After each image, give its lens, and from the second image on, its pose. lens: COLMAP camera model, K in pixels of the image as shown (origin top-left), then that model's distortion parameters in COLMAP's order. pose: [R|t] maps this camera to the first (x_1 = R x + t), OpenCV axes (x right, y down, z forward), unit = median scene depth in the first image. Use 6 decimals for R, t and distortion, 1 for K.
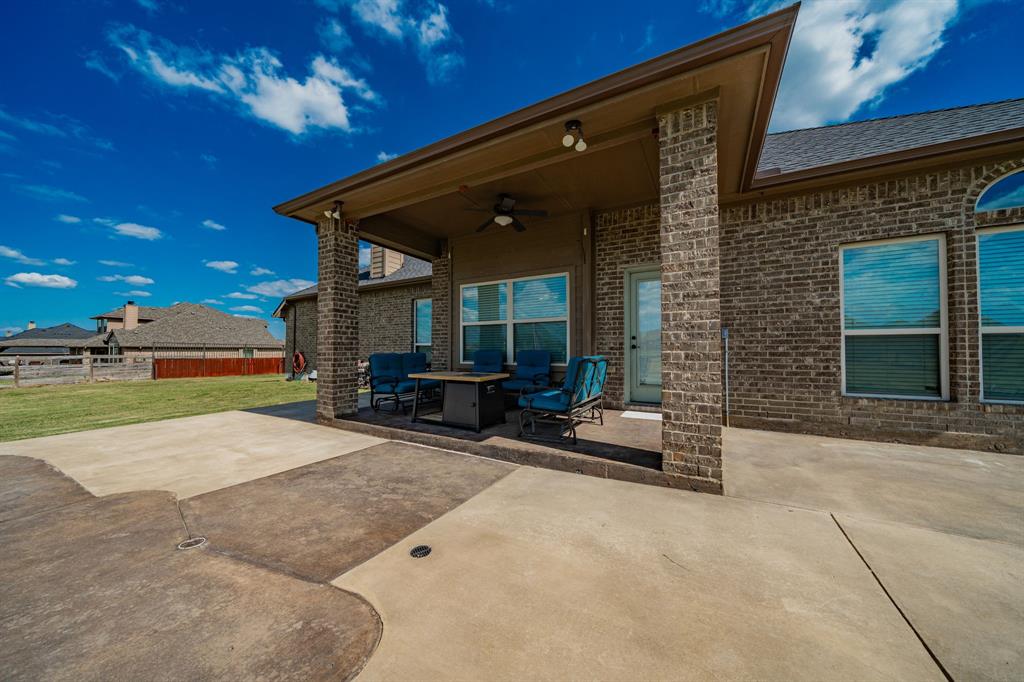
lens RADIAL K [[356.5, 0, 512.0], [0, 356.5, 341.0], [0, 0, 1]] dist [-0.000565, -0.000017]
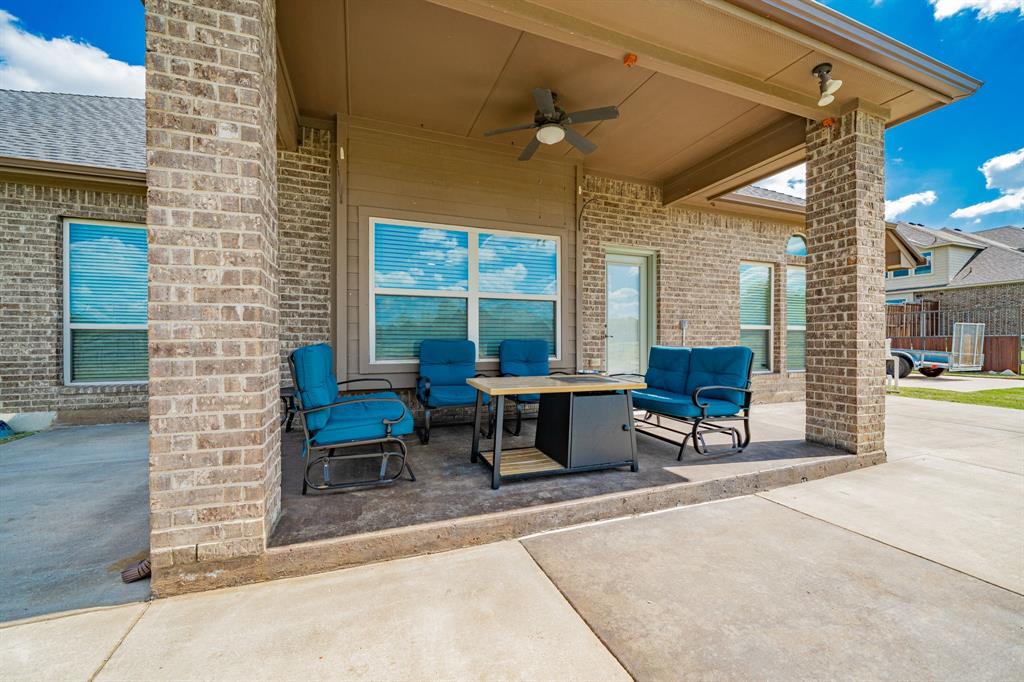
lens RADIAL K [[399.2, 0, 508.8], [0, 399.2, 343.6], [0, 0, 1]] dist [-0.001670, -0.000186]
pose [[0.621646, -0.004112, 0.783288, -0.606096], [-0.019760, 0.999586, 0.020929, 0.019254], [-0.783049, -0.028488, 0.621307, 0.580145]]
